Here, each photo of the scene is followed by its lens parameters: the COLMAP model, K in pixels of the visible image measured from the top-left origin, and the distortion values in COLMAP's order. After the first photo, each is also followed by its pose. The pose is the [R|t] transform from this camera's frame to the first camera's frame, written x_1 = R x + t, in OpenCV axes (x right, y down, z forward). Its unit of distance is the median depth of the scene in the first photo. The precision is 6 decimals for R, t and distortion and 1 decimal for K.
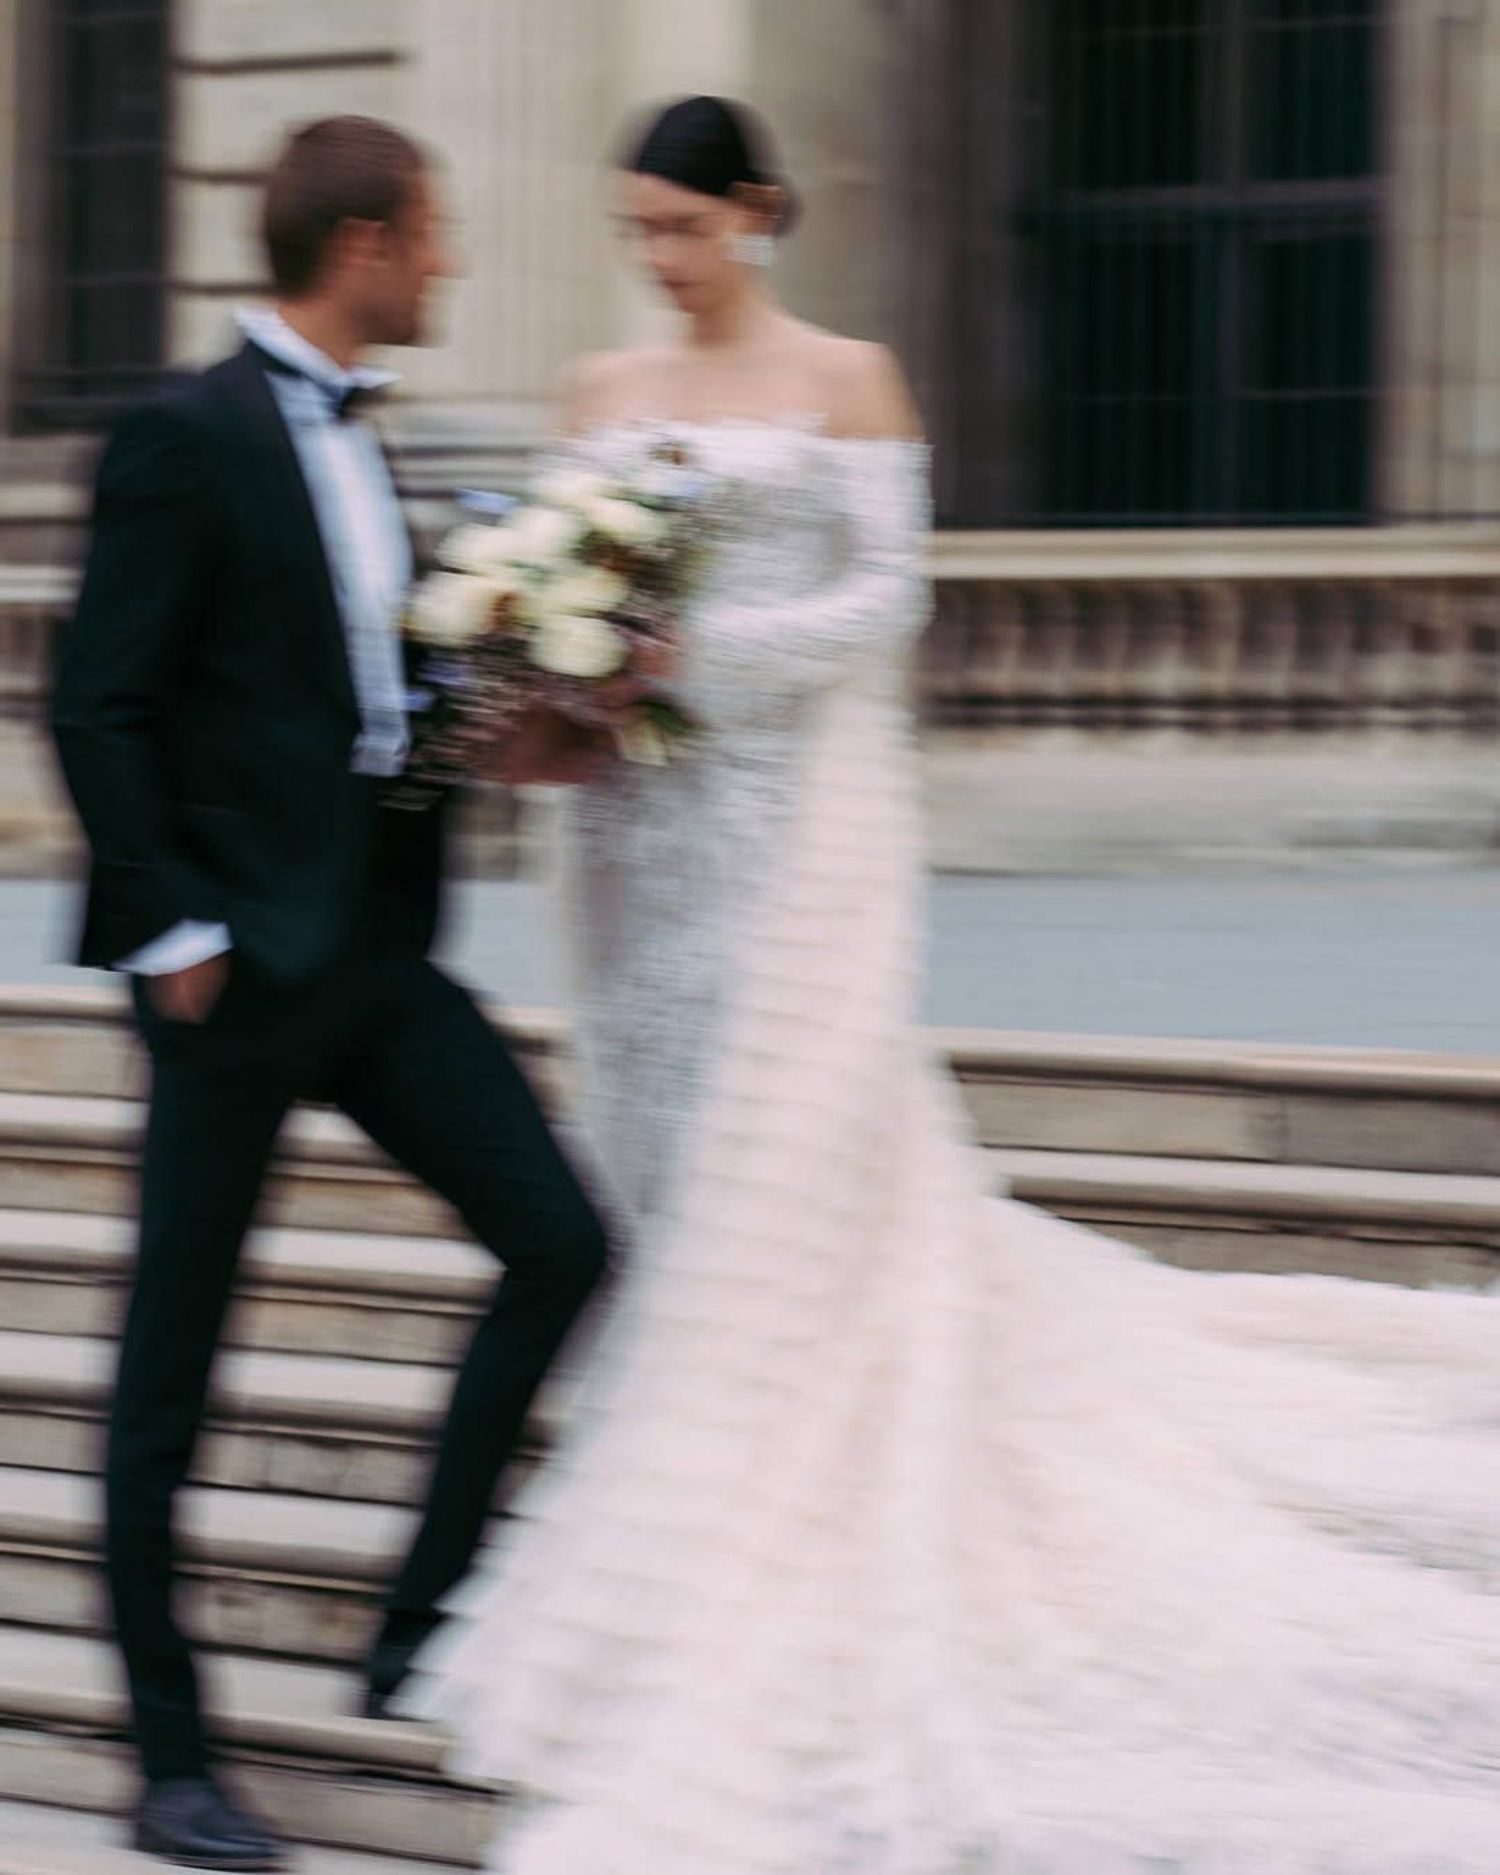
lens RADIAL K [[8097.5, 0, 750.0], [0, 8097.5, 937.5], [0, 0, 1]] dist [0.016912, 2.335118]
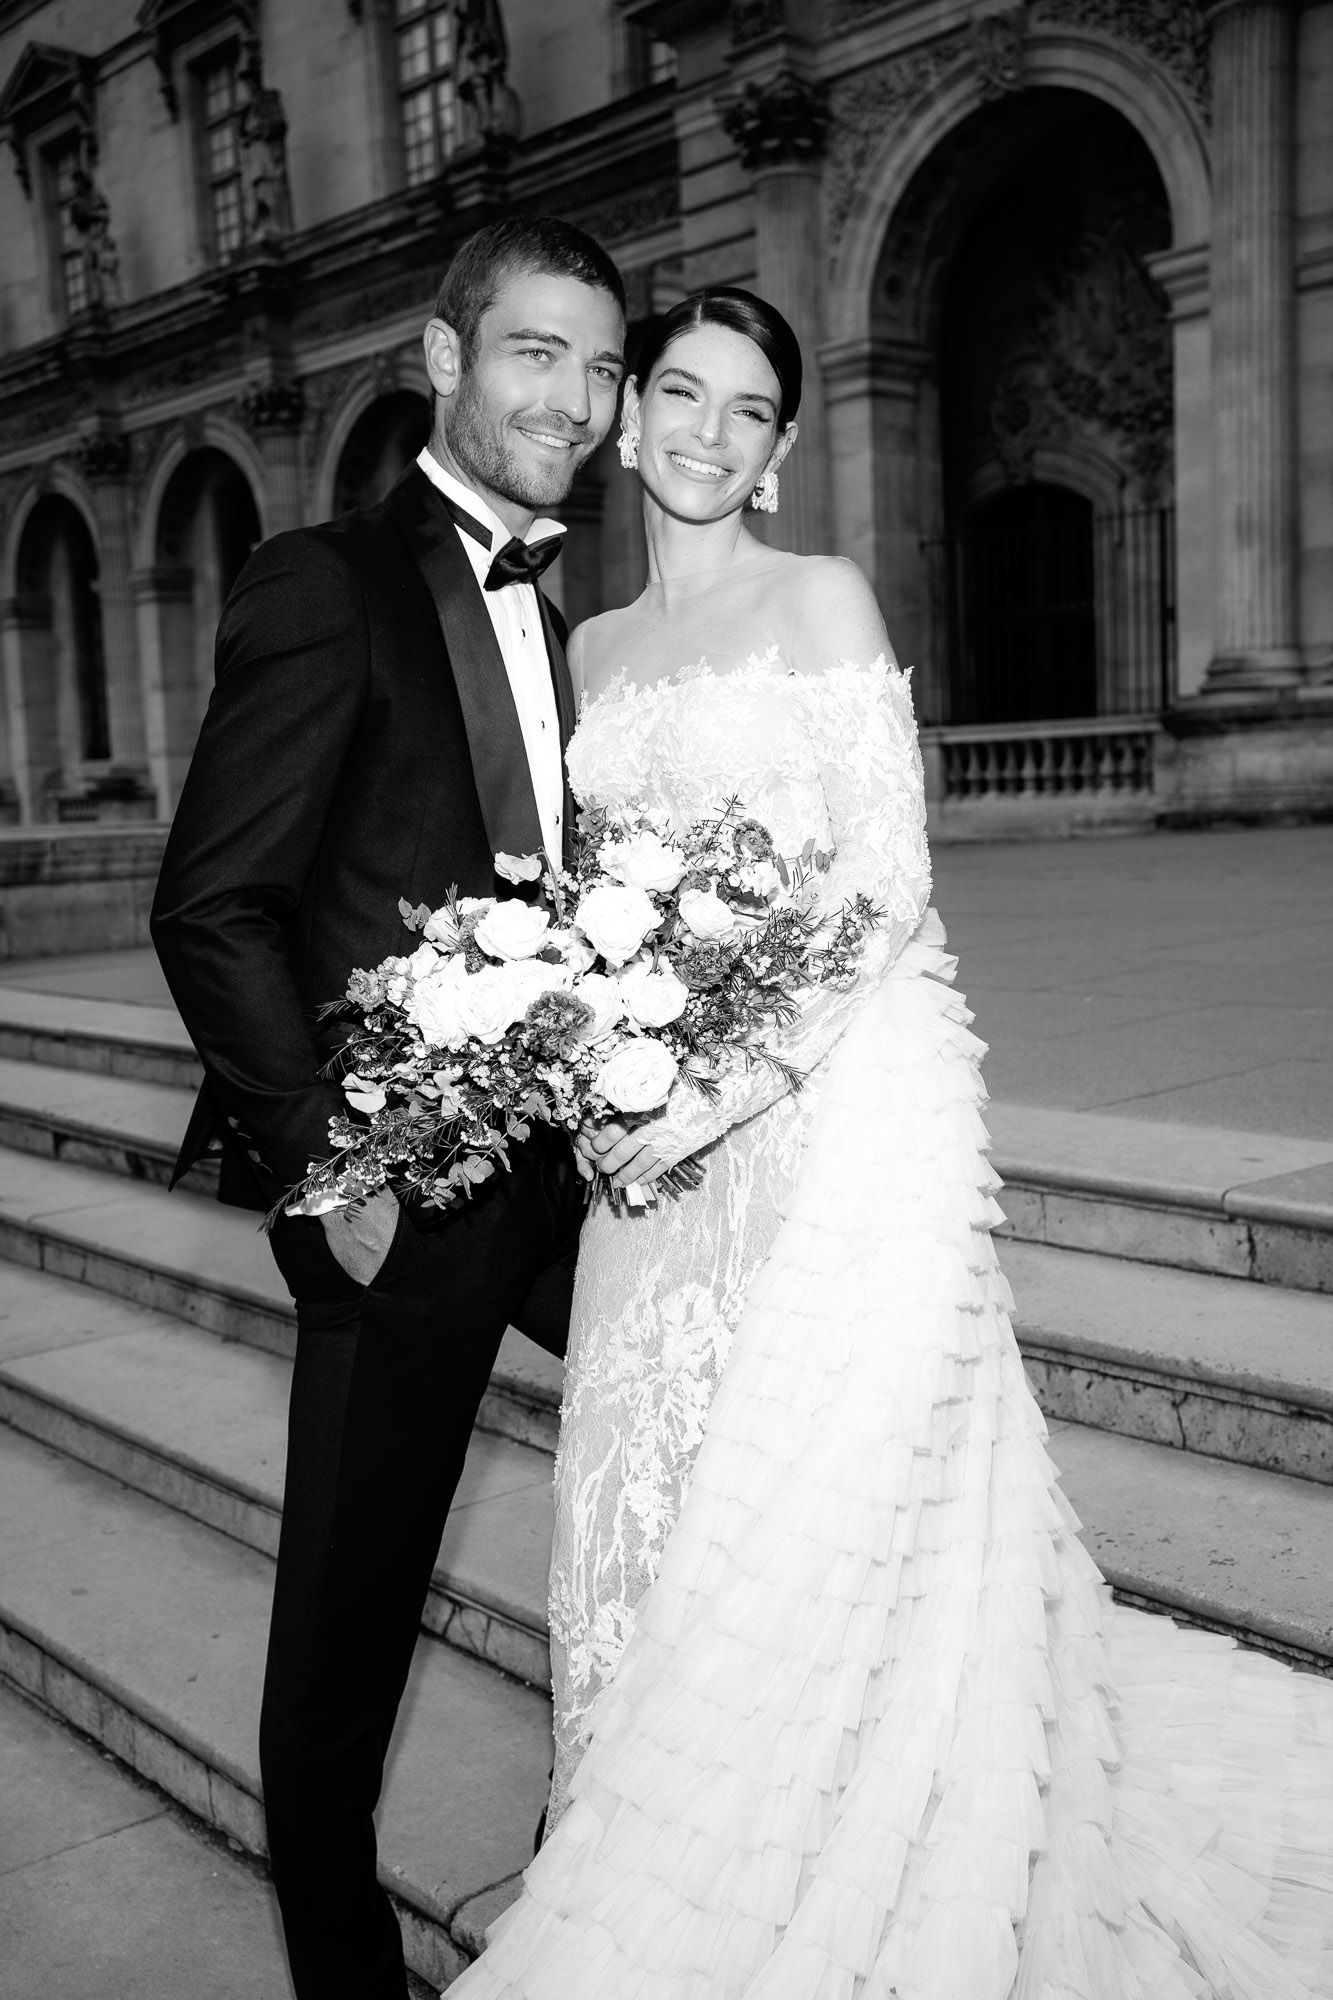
lens RADIAL K [[2090.7, 0, 666.5], [0, 2090.7, 1000.0], [0, 0, 1]] dist [-0.014479, 0.177136]
pose [[0.992704, -0.041502, -0.113209, 0.002923], [0.050937, 0.995350, 0.081758, -0.018505], [0.109289, -0.086928, 0.990202, 0.220431]]
